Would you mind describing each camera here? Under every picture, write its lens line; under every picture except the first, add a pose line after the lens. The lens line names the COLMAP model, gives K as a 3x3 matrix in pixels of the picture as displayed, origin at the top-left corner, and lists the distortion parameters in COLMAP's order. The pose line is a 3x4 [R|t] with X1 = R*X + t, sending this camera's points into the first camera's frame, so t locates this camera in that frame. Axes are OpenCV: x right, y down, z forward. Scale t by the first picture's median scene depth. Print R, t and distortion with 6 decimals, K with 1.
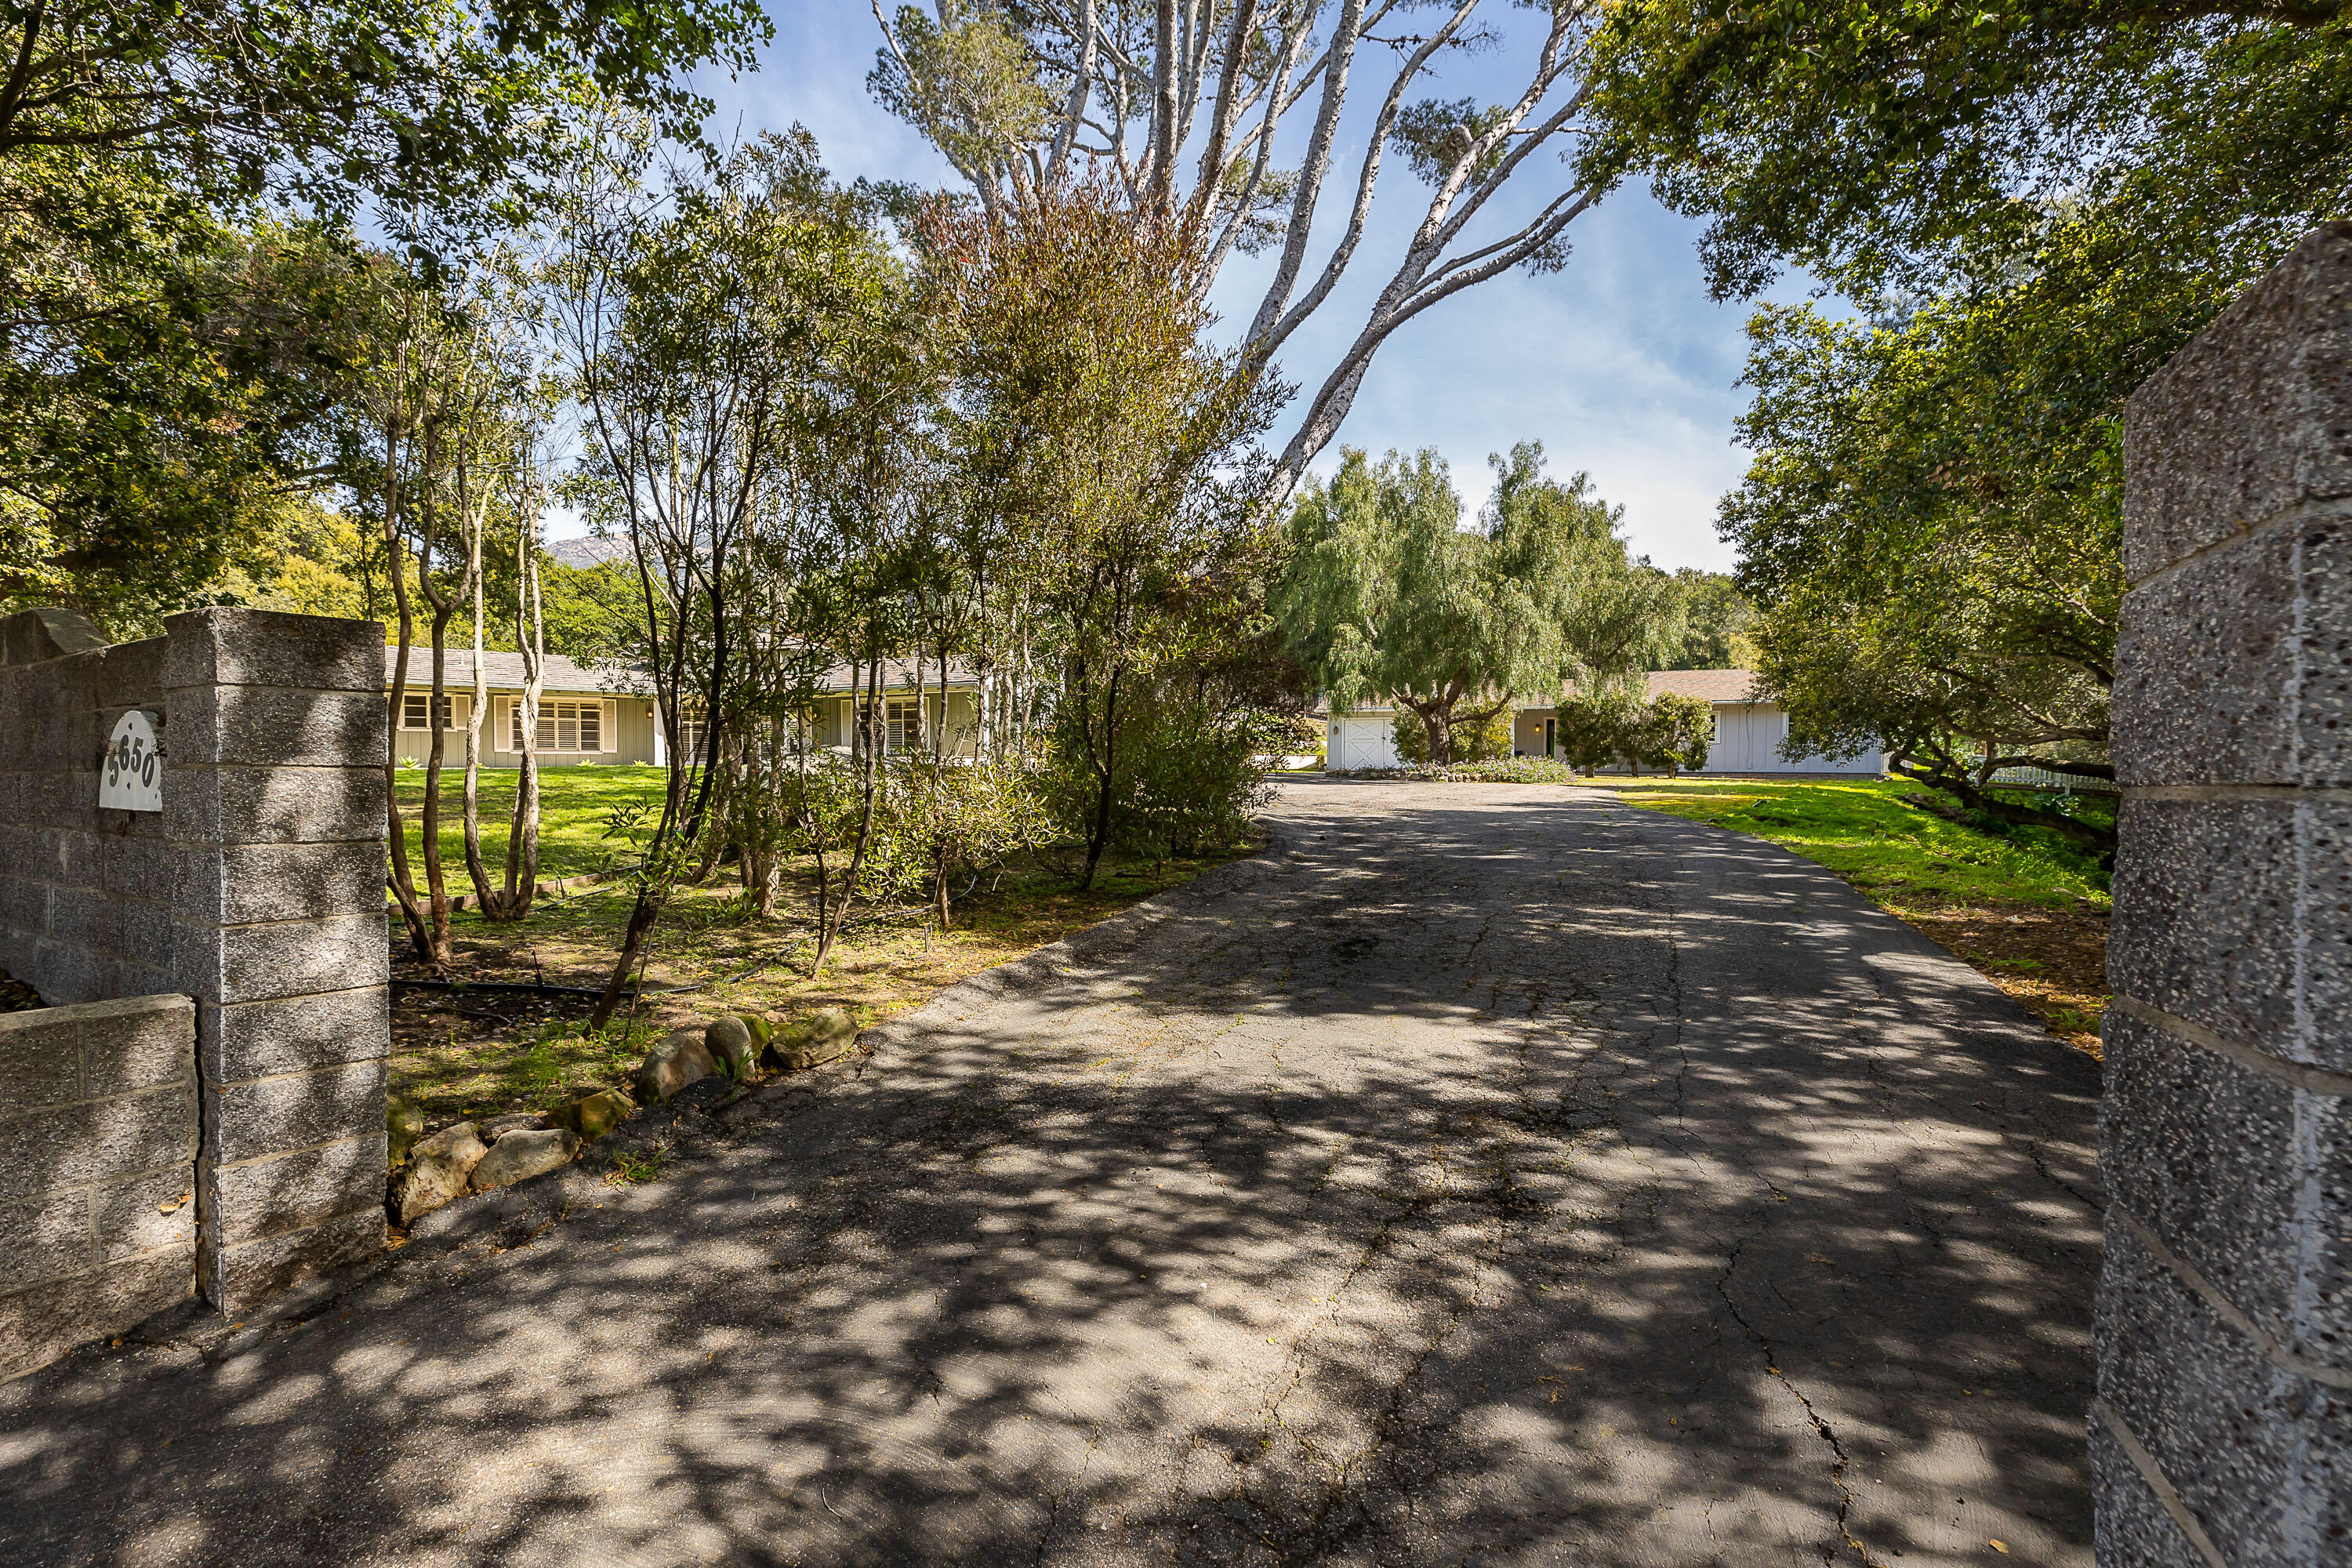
lens RADIAL K [[1059.1, 0, 1093.9], [0, 1059.1, 800.2], [0, 0, 1]] dist [-0.002054, -0.000295]
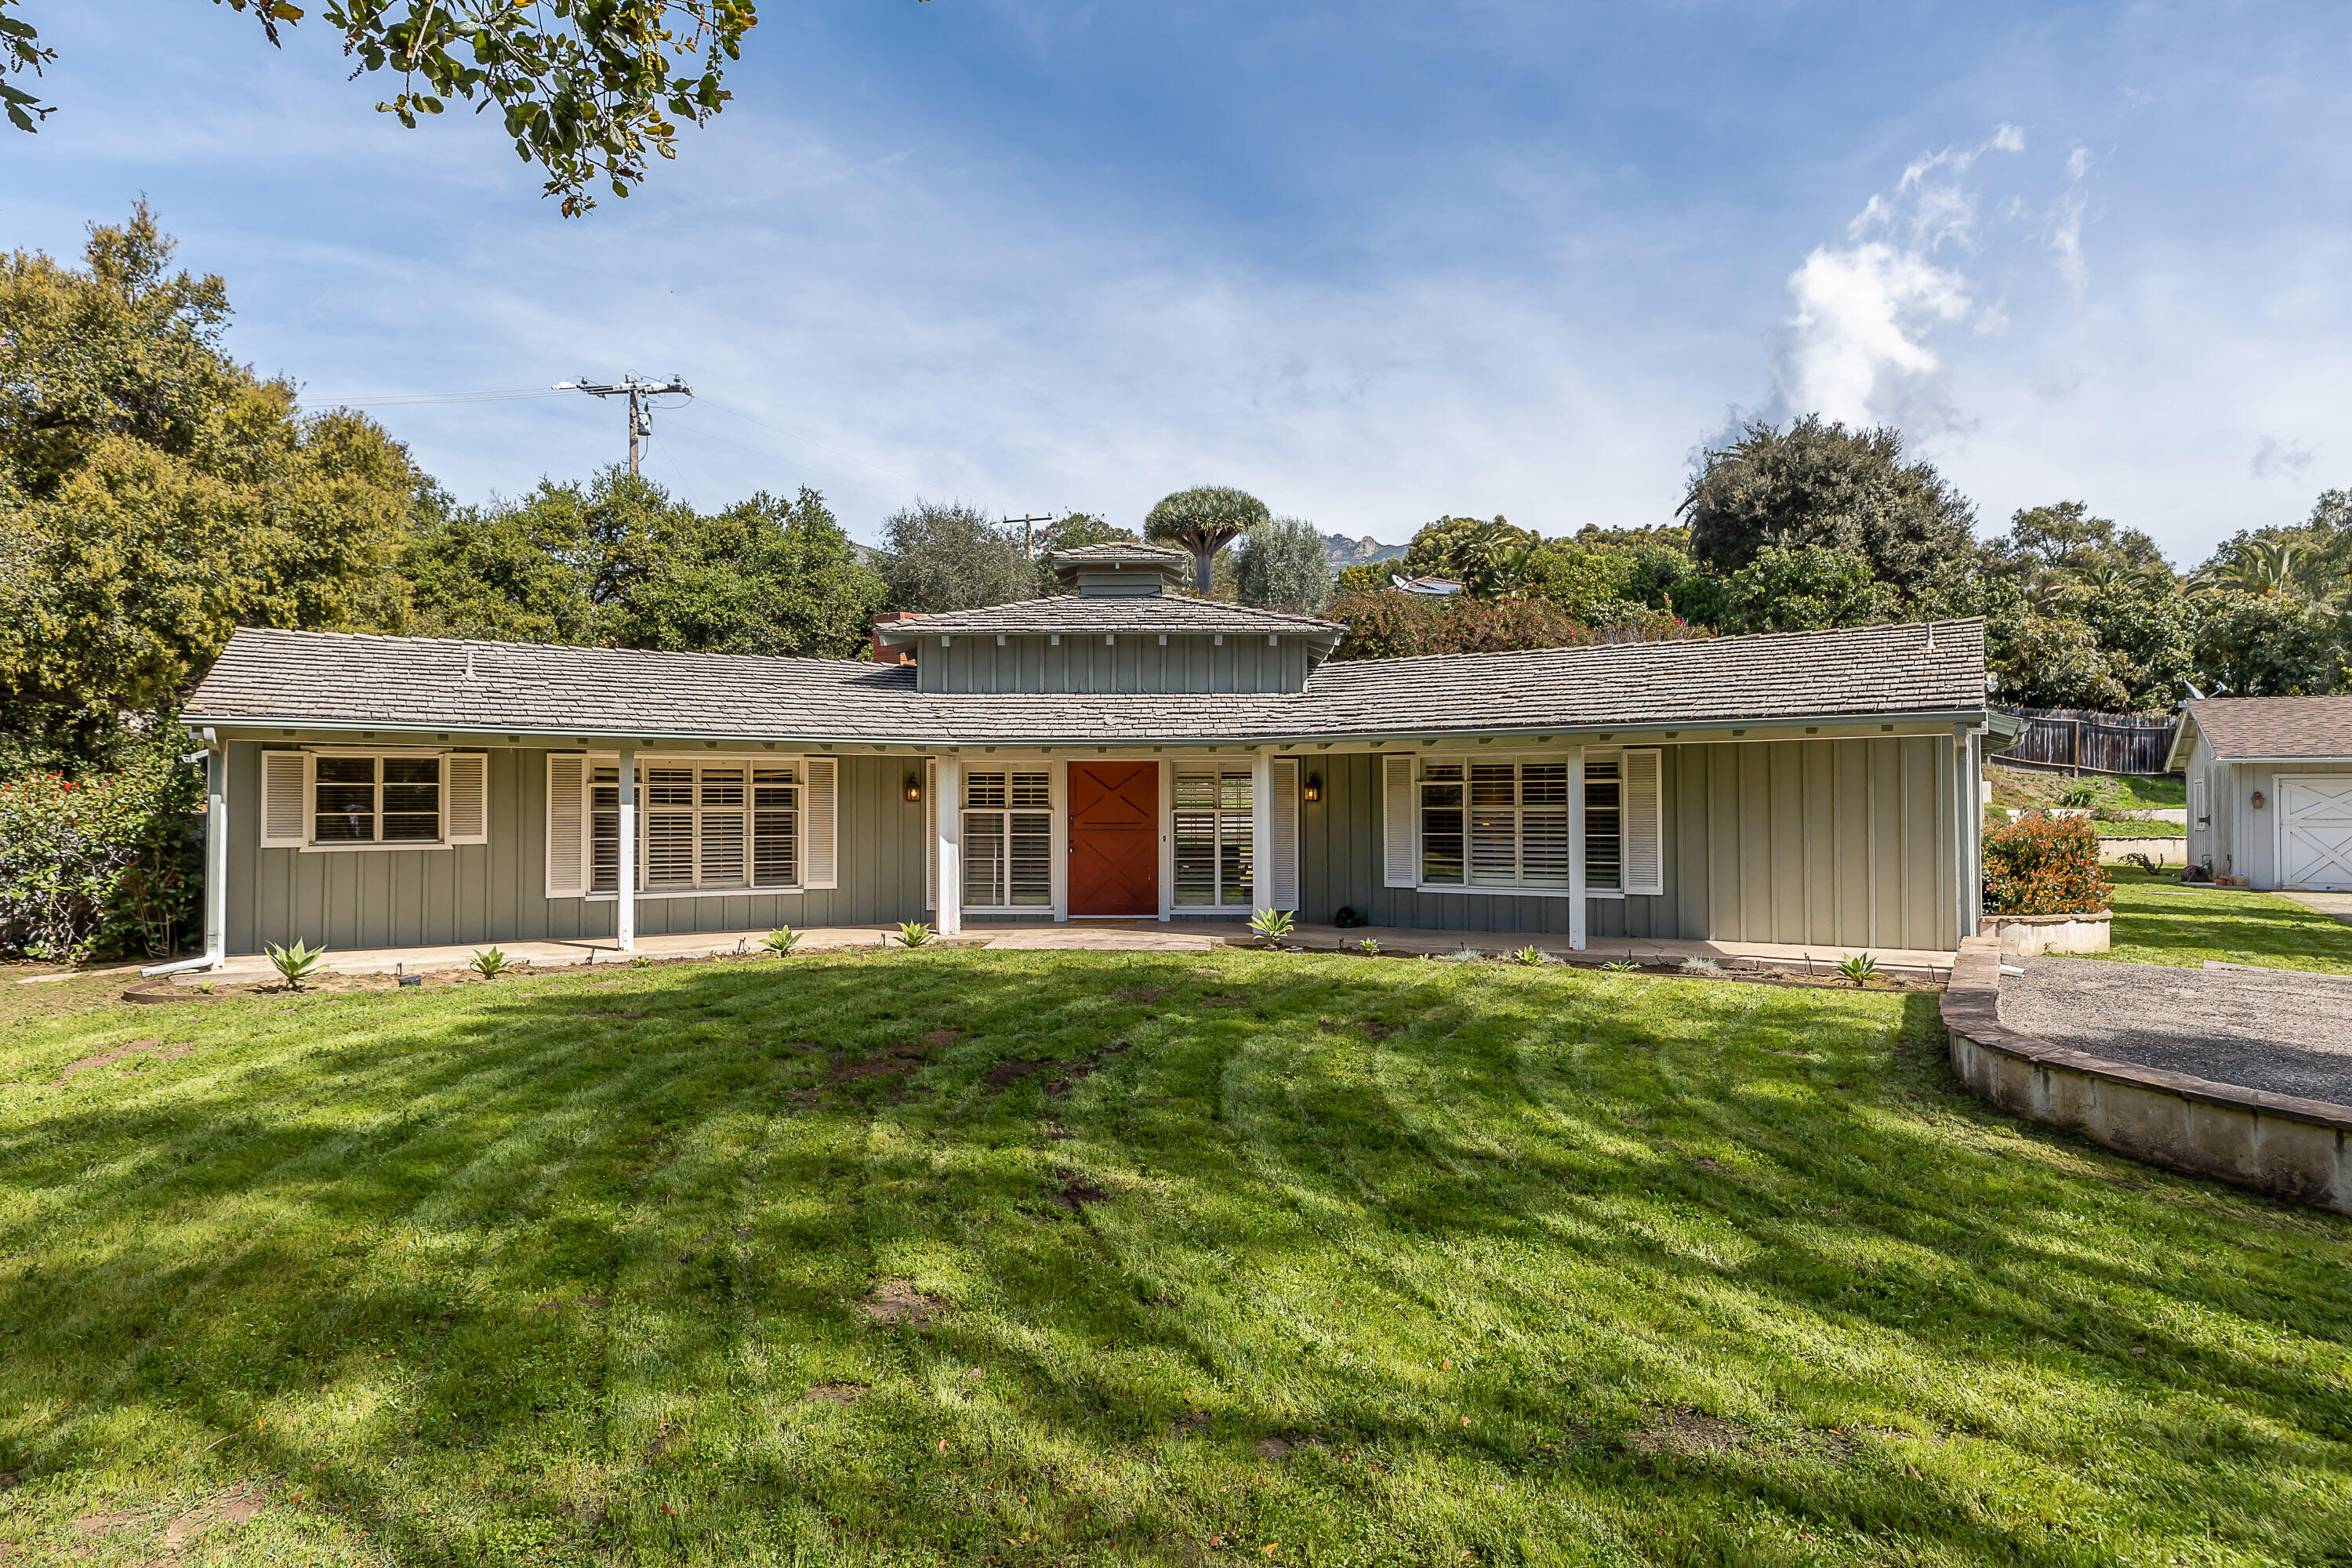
lens RADIAL K [[1304.1, 0, 1176.0], [0, 1304.1, 784.0], [0, 0, 1]] dist [0.000685, 0.000475]
pose [[0.996919, -0.004234, -0.078326, -0.341104], [0.000568, 0.998905, -0.046779, -0.074710], [0.078438, 0.046590, 0.995830, 0.617821]]
